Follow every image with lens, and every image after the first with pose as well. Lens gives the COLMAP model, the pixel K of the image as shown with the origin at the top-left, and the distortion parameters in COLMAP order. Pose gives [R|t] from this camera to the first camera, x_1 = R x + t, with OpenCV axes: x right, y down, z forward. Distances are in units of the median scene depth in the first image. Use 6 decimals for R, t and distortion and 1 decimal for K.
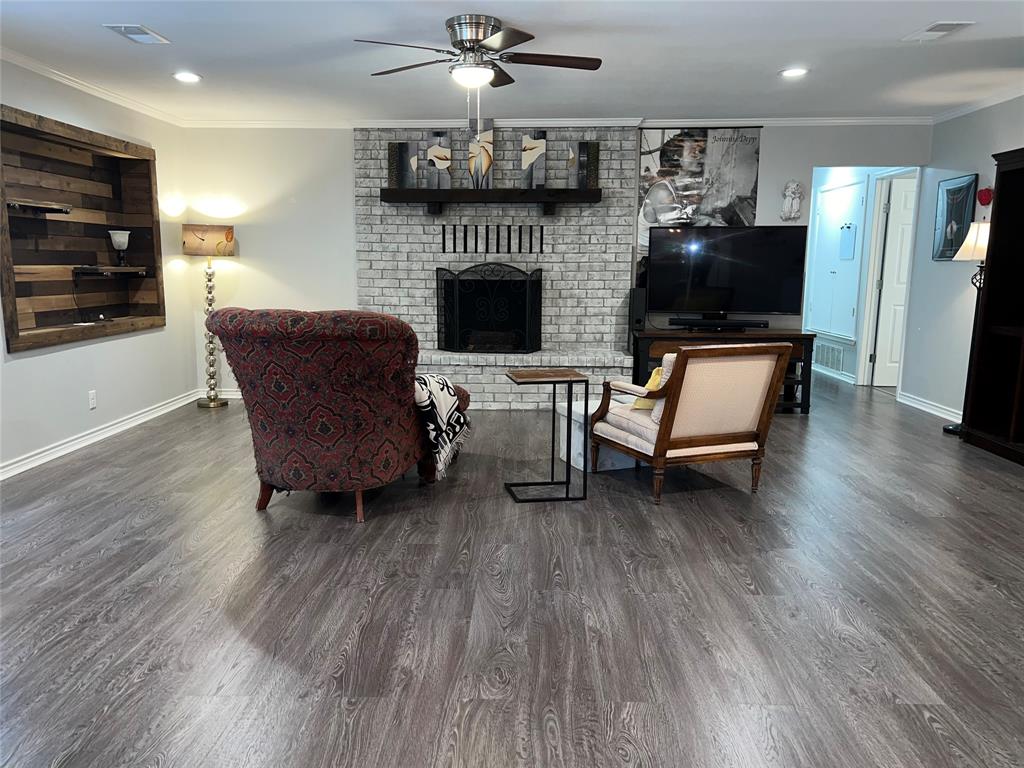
lens RADIAL K [[773.1, 0, 507.8], [0, 773.1, 389.6], [0, 0, 1]] dist [0.063055, -0.074670]
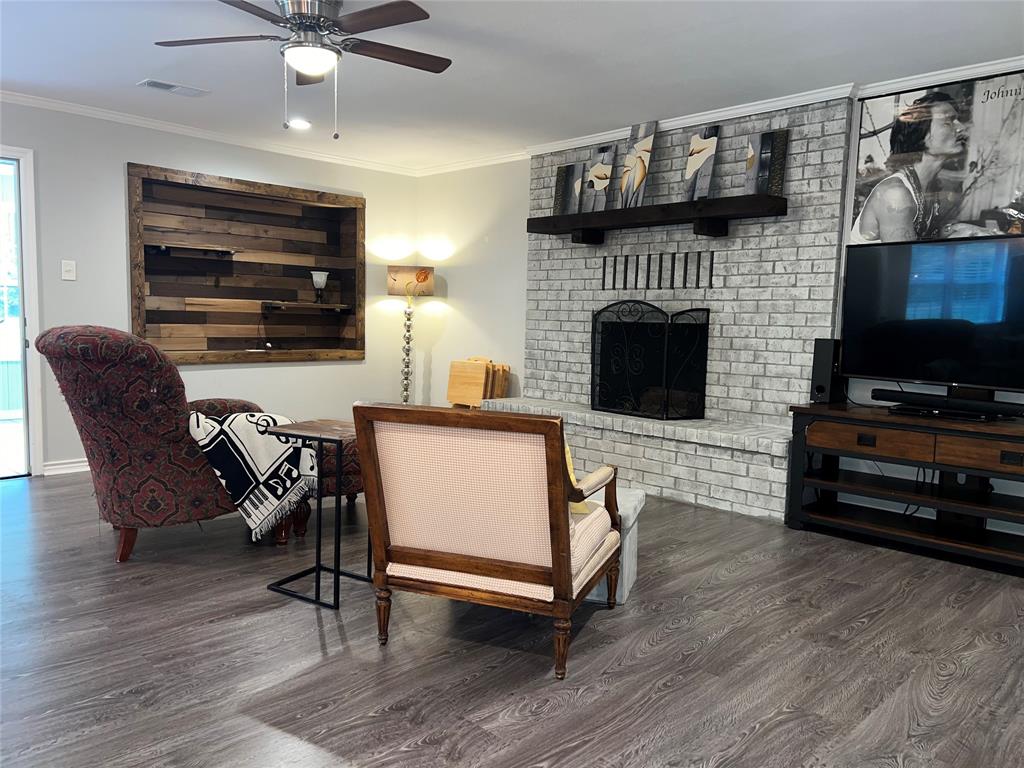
lens RADIAL K [[773.1, 0, 508.2], [0, 773.1, 386.6], [0, 0, 1]] dist [0.063055, -0.074670]
pose [[0.730596, 0.073779, -0.678812, 0.509489], [-0.129428, 0.991086, -0.031582, -0.043005], [0.670431, 0.110931, 0.733633, 0.415379]]
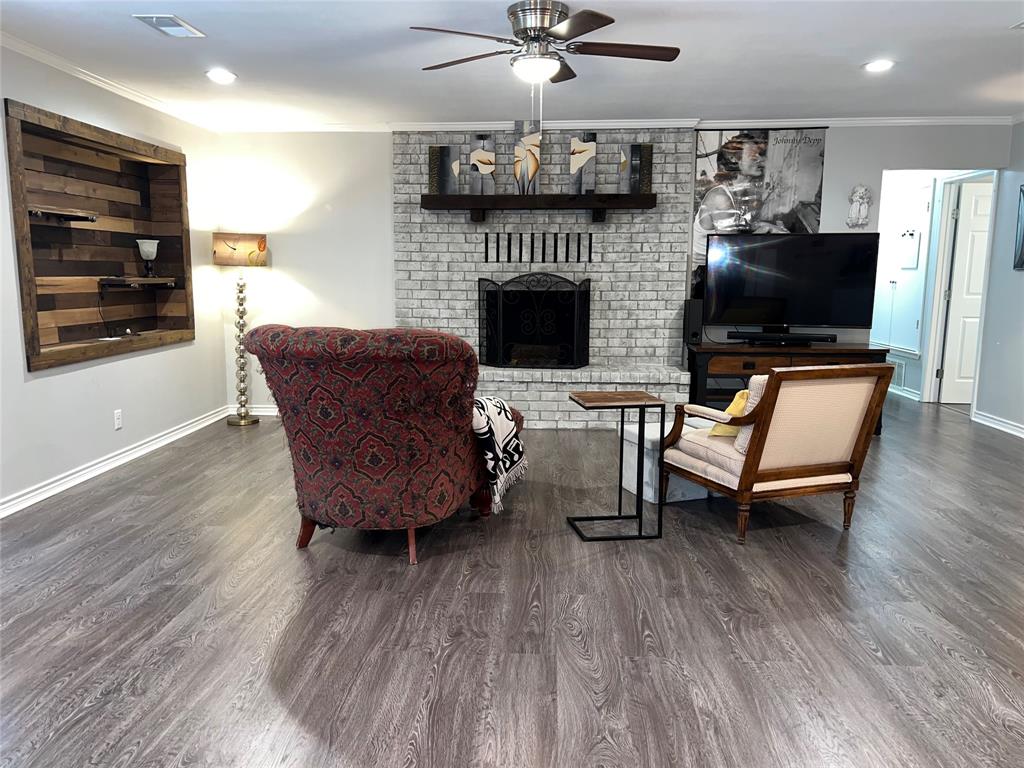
lens RADIAL K [[773.1, 0, 511.4], [0, 773.1, 387.6], [0, 0, 1]] dist [0.063055, -0.074670]
pose [[0.999781, 0.002234, -0.020806, -0.039777], [-0.002497, 0.999917, -0.012624, -0.014514], [0.020776, 0.012673, 0.999704, 0.071902]]
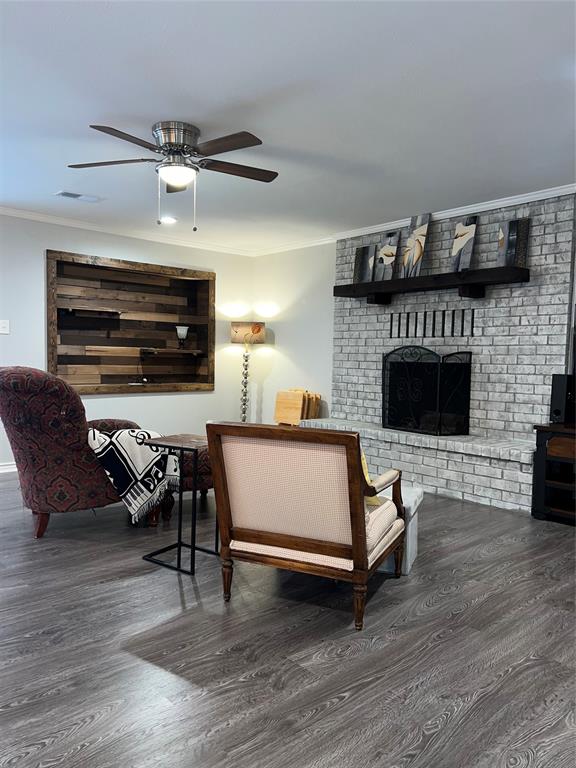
lens RADIAL K [[579.9, 0, 290.5], [0, 579.9, 388.0], [0, 0, 1]] dist [0.063055, -0.074670]
pose [[0.694403, 0.046100, -0.718108, 0.516493], [-0.131334, 0.989303, -0.063488, -0.042255], [0.707500, 0.138399, 0.693030, 0.409781]]
